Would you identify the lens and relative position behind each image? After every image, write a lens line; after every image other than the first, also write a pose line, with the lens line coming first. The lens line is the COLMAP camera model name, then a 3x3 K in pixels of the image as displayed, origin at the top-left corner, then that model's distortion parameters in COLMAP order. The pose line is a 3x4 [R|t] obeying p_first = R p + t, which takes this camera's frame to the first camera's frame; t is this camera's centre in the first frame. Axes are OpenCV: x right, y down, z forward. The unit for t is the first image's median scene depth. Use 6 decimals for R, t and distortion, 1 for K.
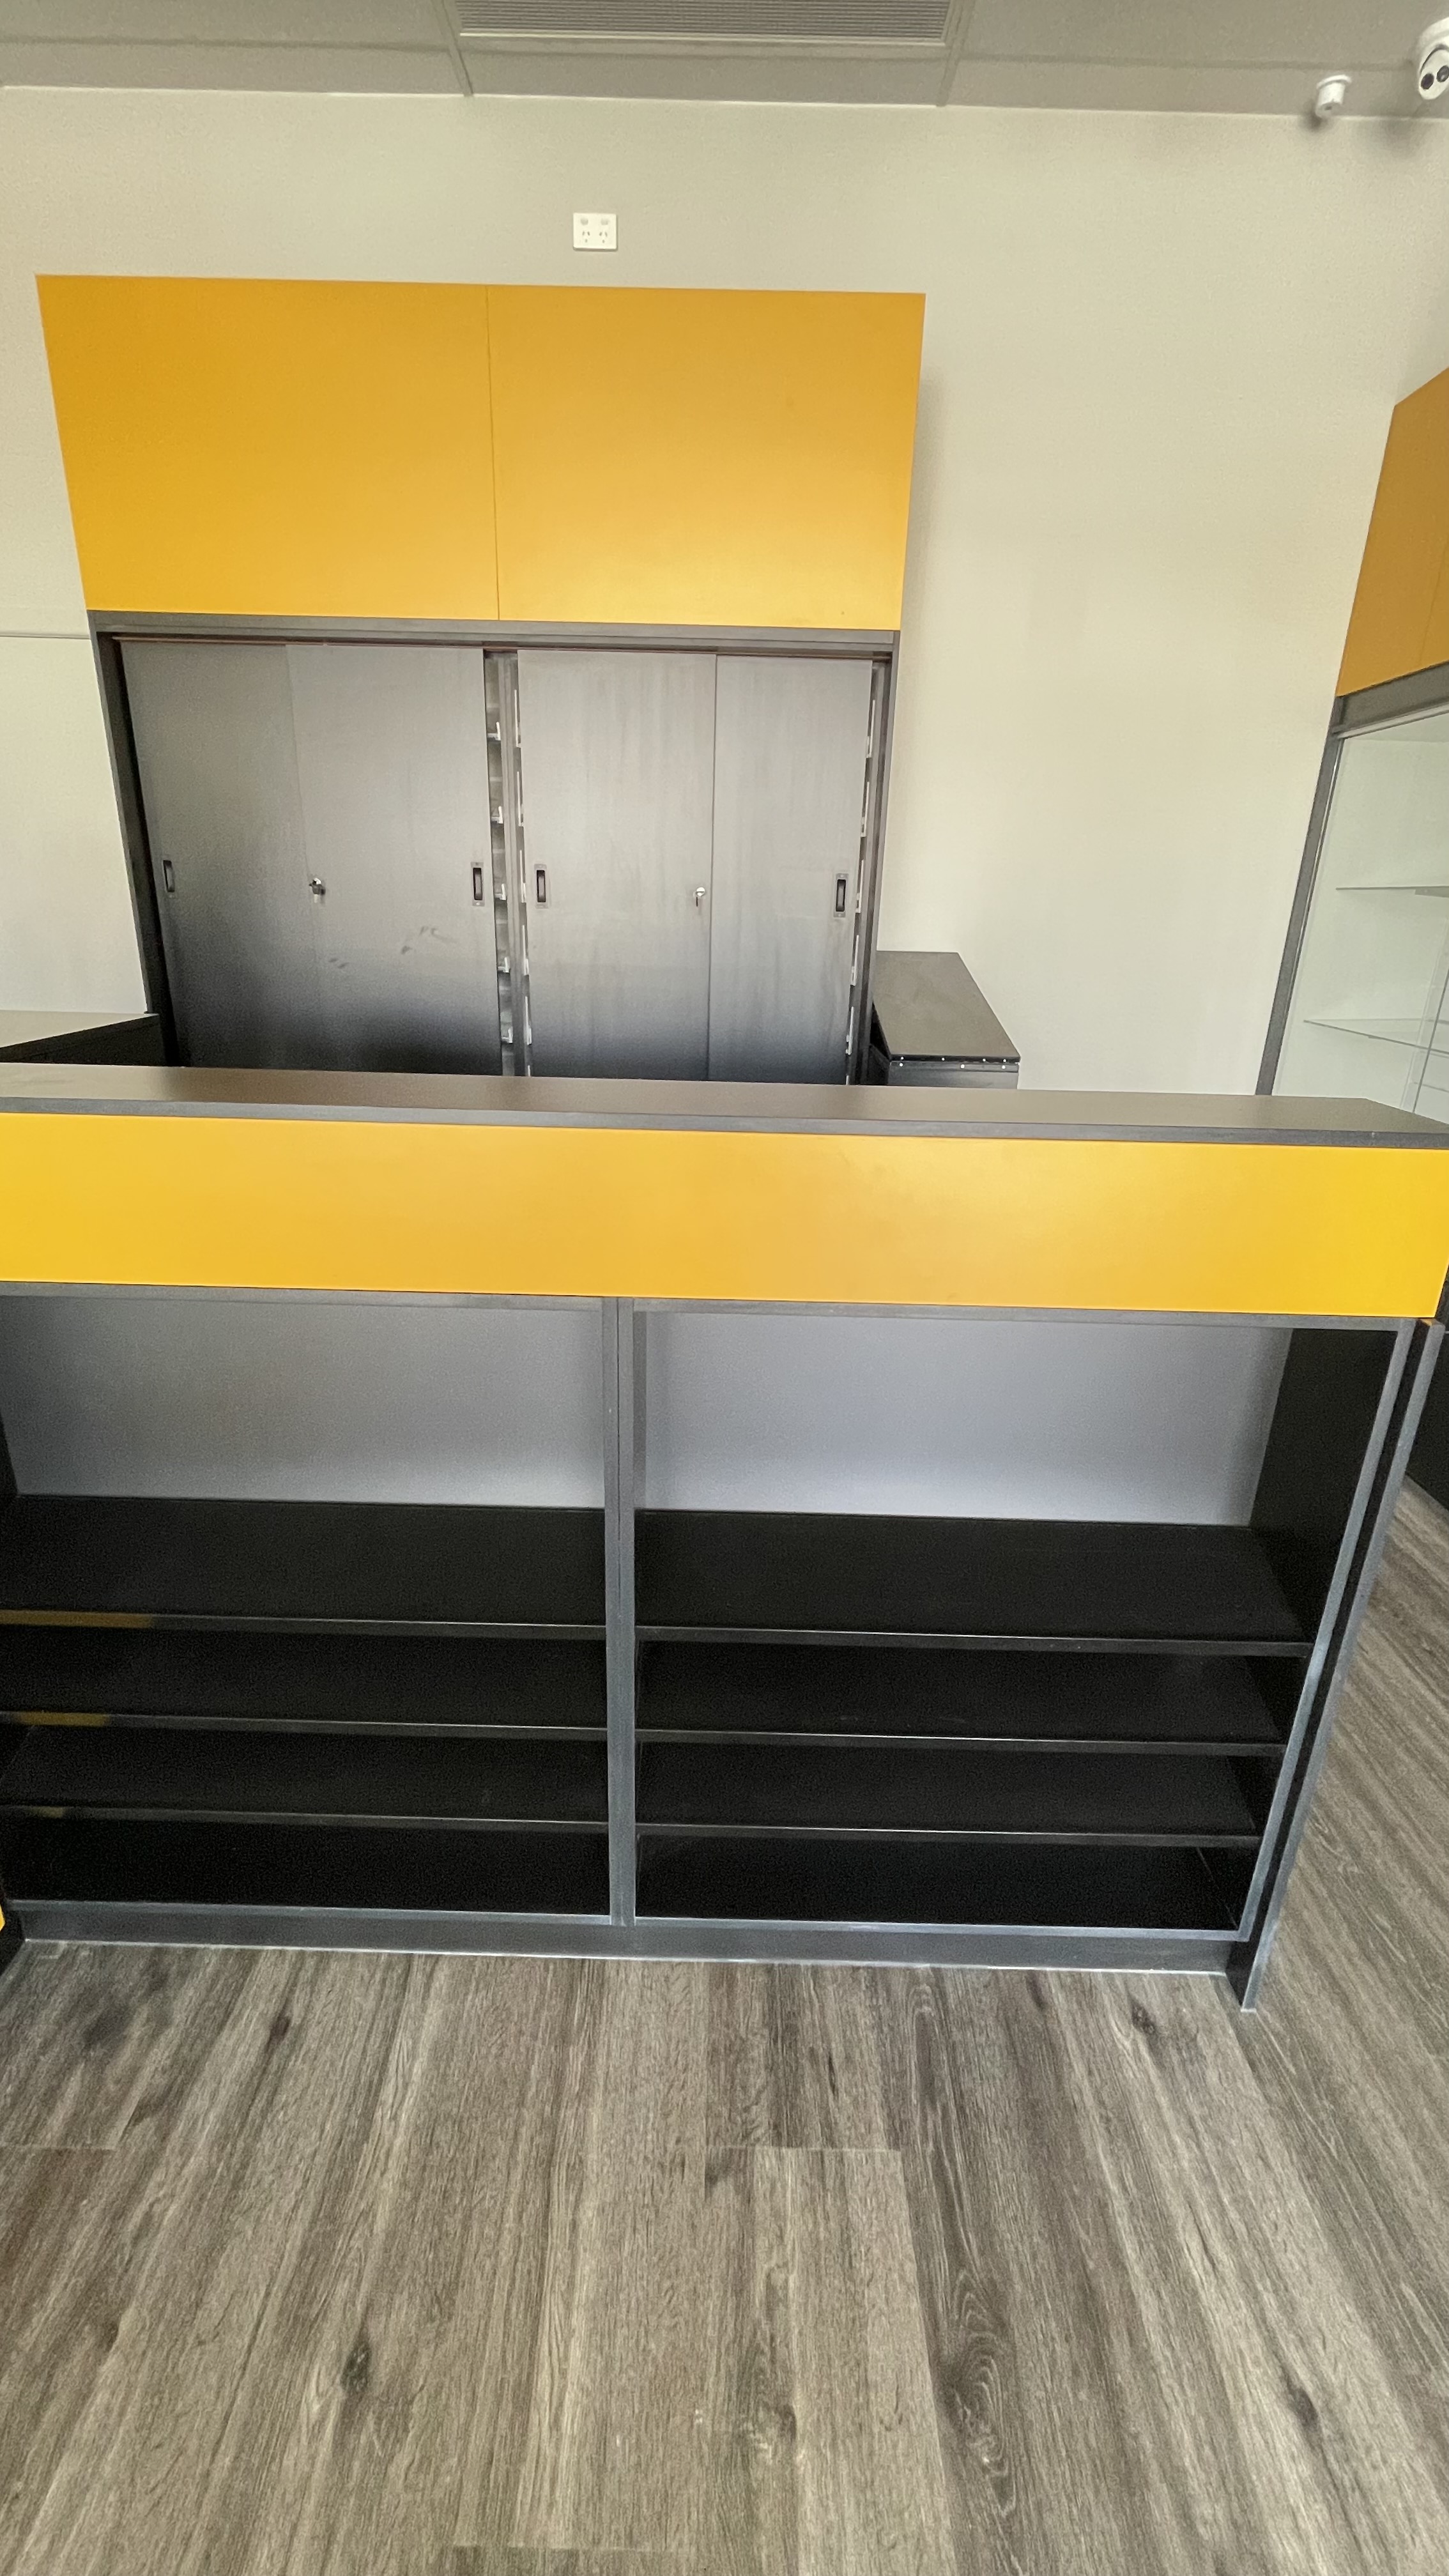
lens RADIAL K [[1057.1, 0, 715.6], [0, 1057.1, 1282.0], [0, 0, 1]] dist [-0.007467, 0.002614]
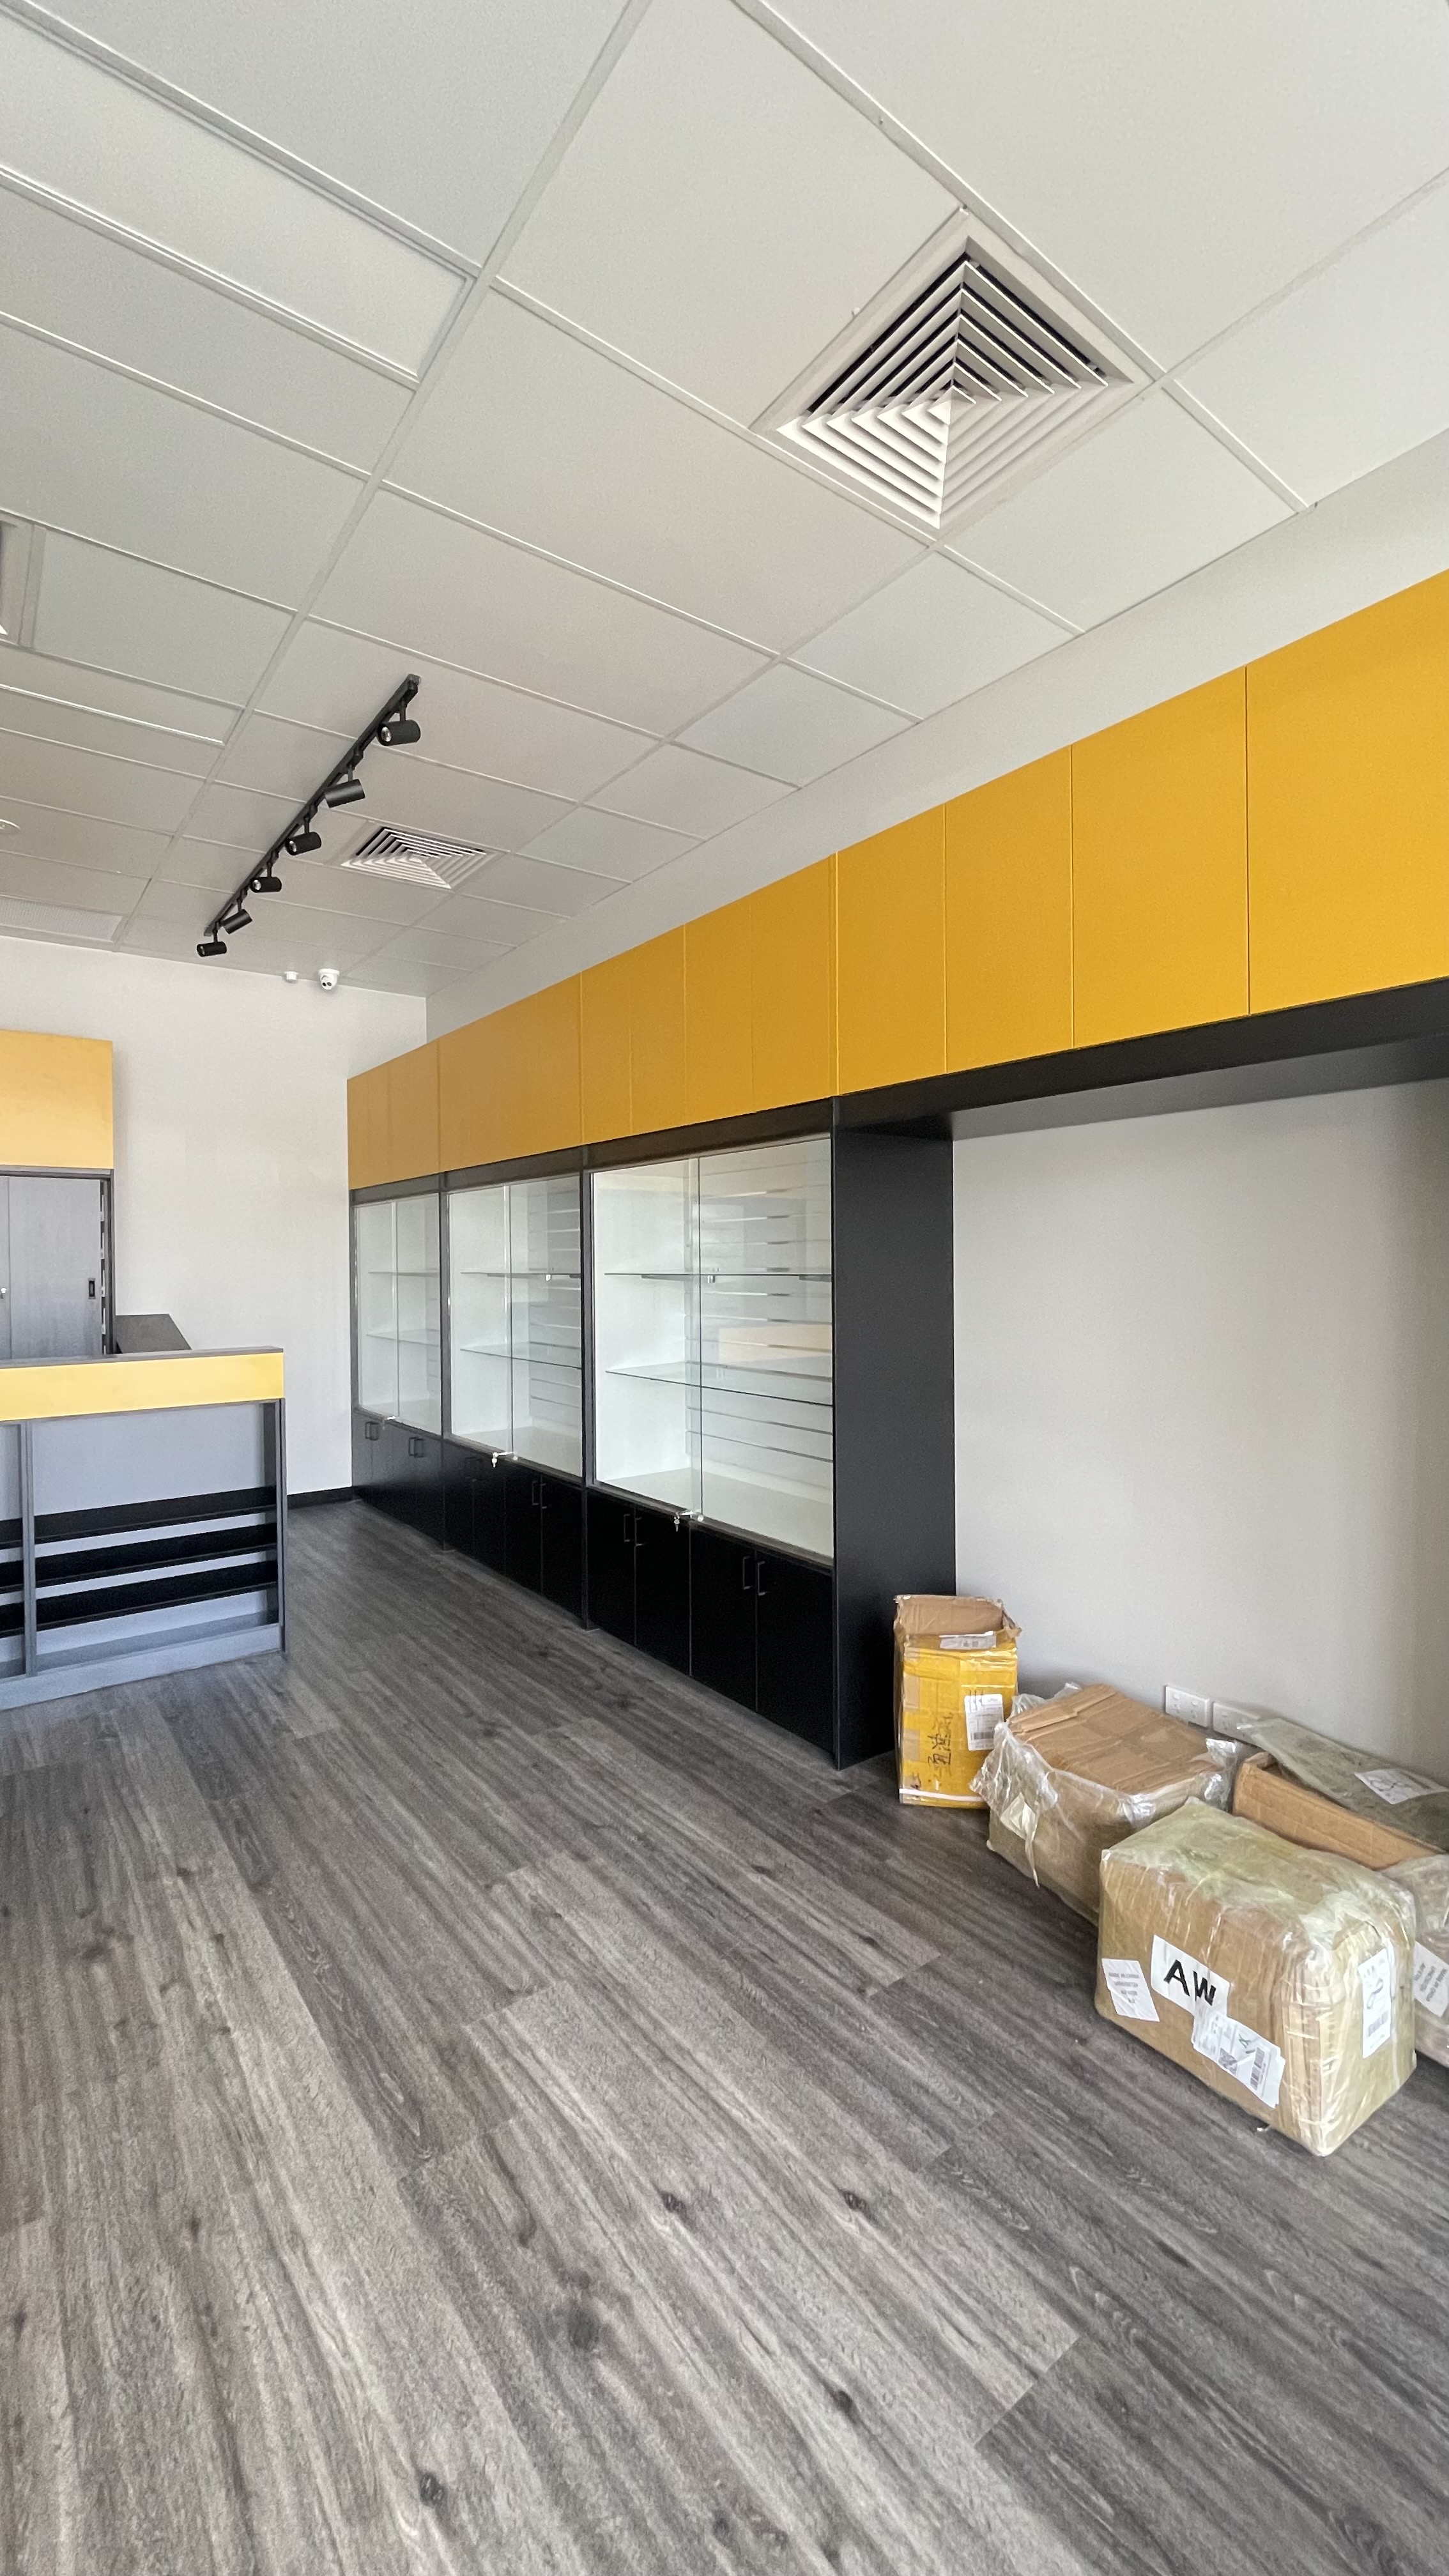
lens RADIAL K [[1057.1, 0, 728.5], [0, 1057.1, 1267.2], [0, 0, 1]] dist [-0.007467, 0.002614]
pose [[0.790513, -0.036357, 0.611365, -0.134175], [0.239195, 0.937283, -0.253547, 0.350487], [-0.563804, 0.346668, 0.749631, -1.076577]]
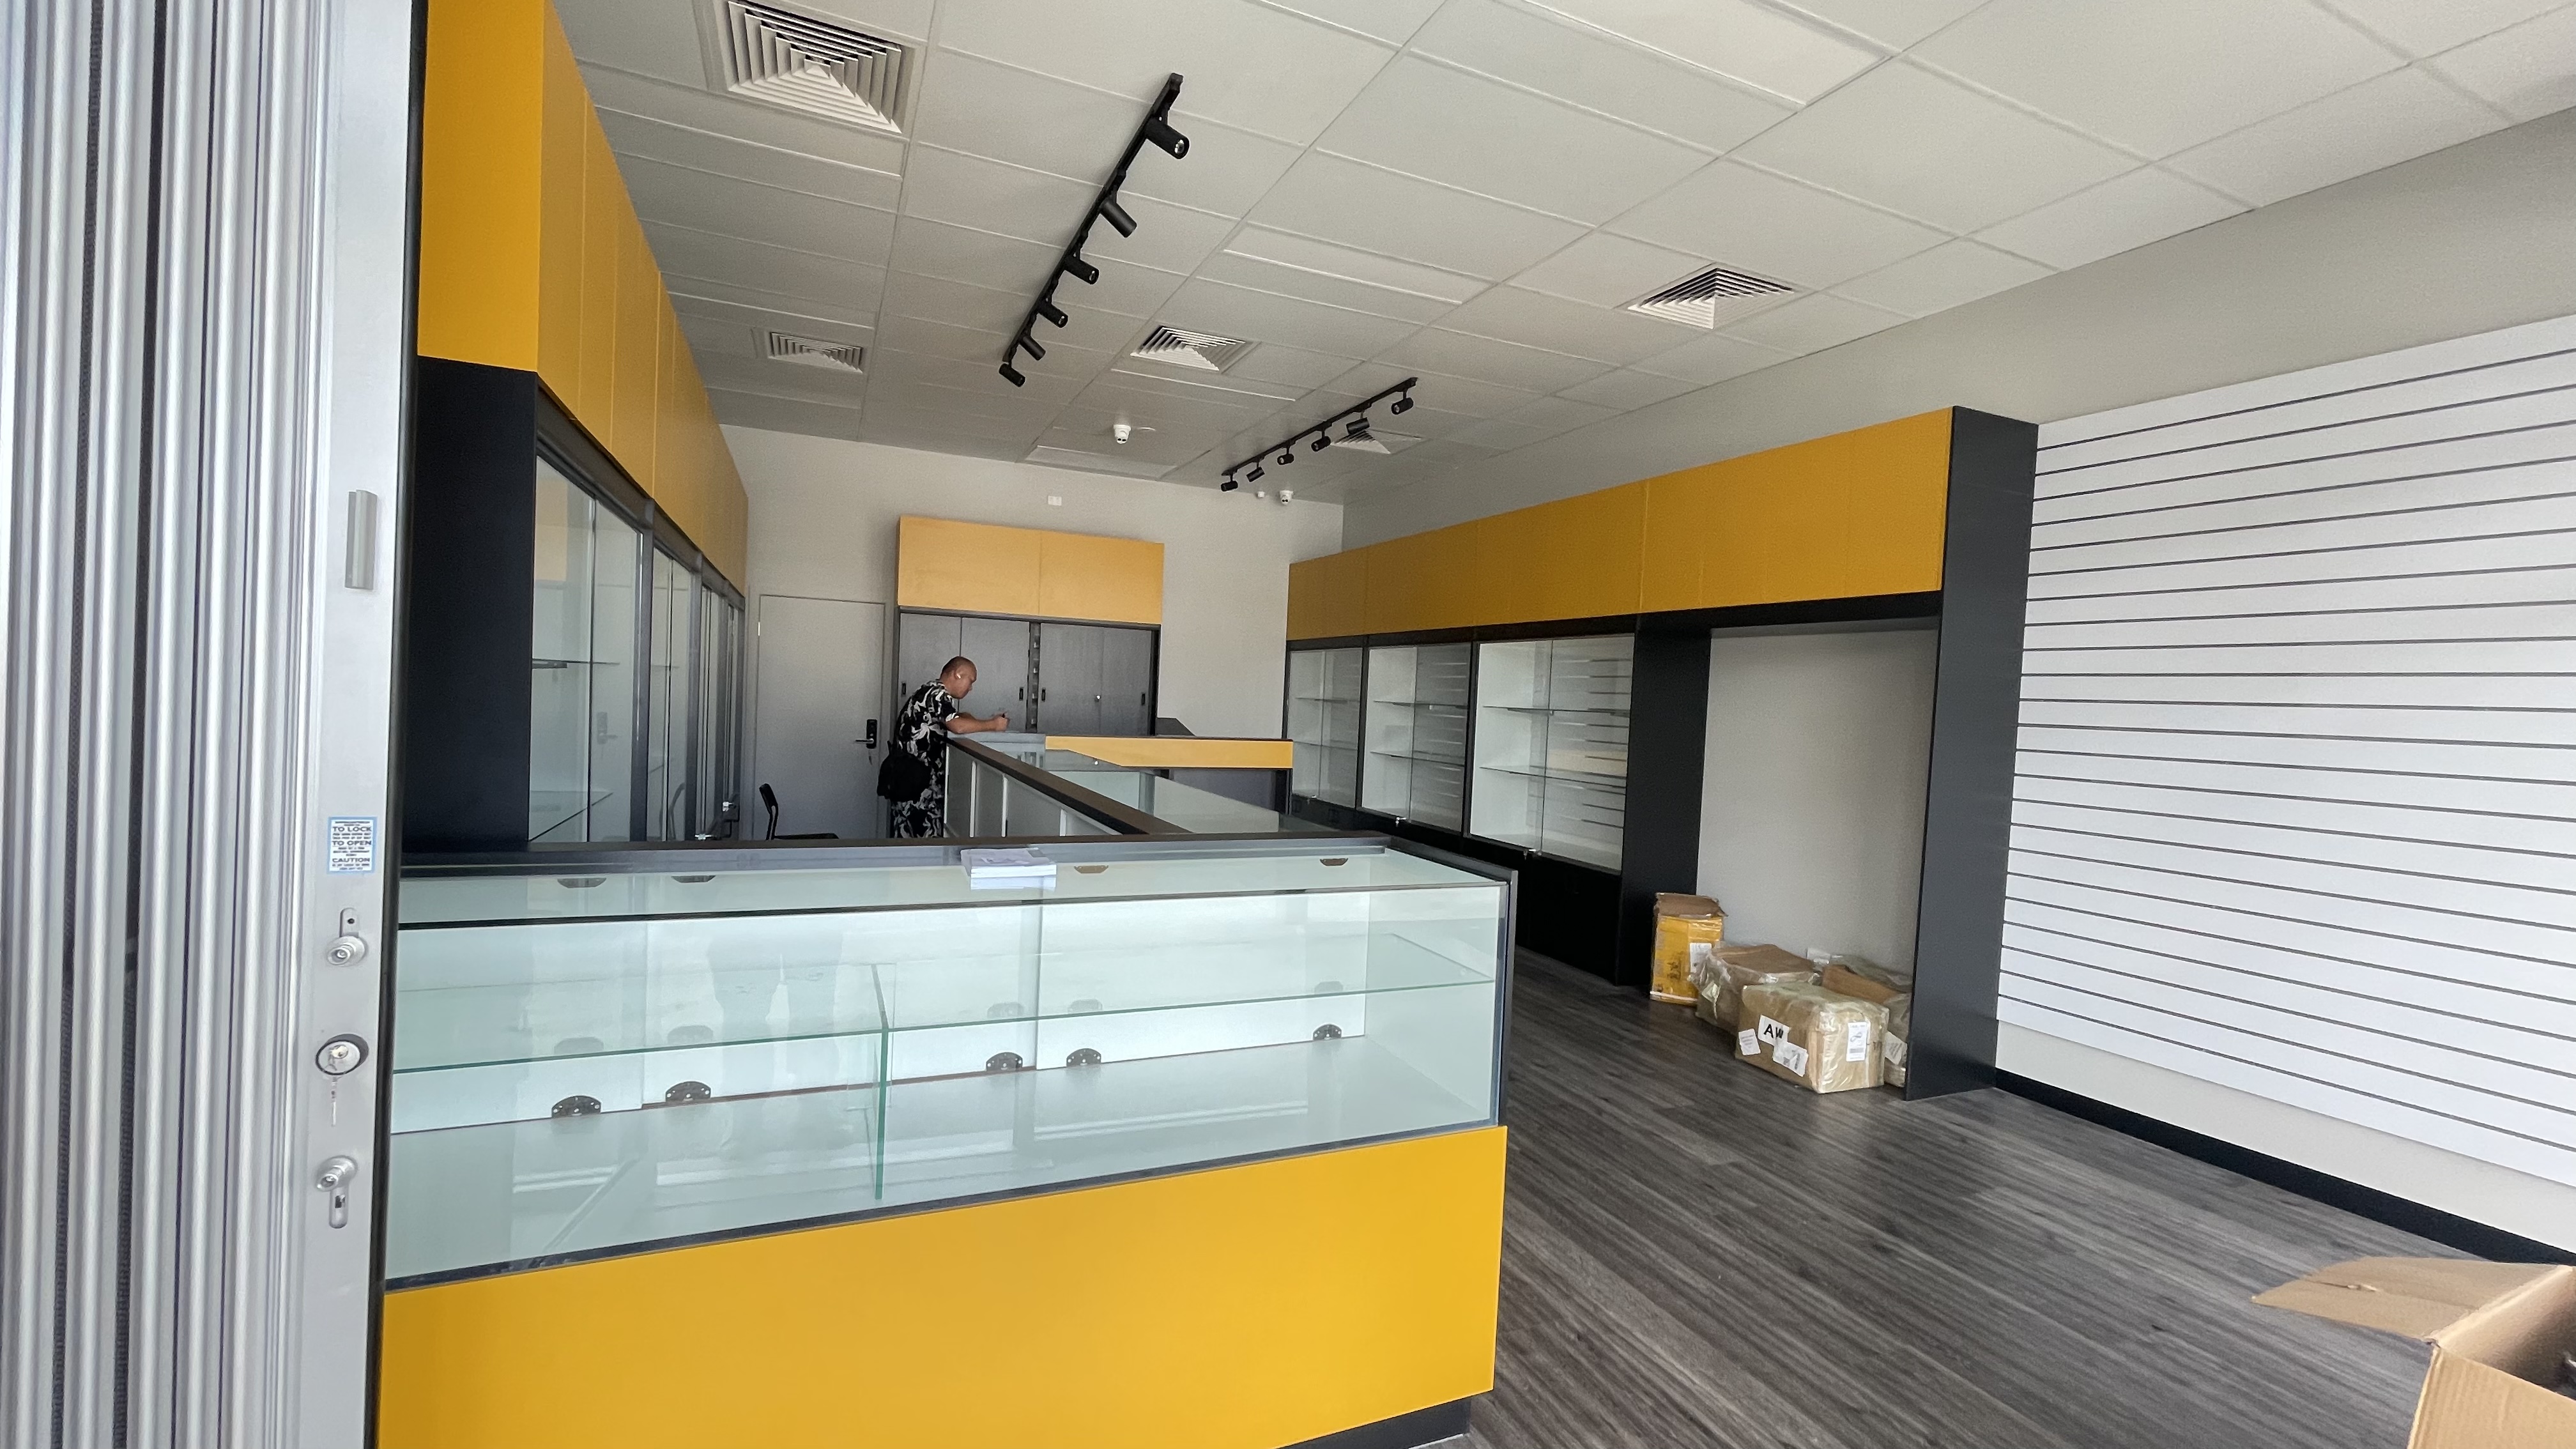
lens RADIAL K [[1057.1, 0, 1261.3], [0, 1057.1, 725.8], [0, 0, 1]] dist [-0.007467, 0.002614]
pose [[0.917721, 0.003172, 0.397212, -0.771742], [0.117582, 0.952986, -0.279272, 0.588975], [-0.379423, 0.302999, 0.874202, -1.743687]]
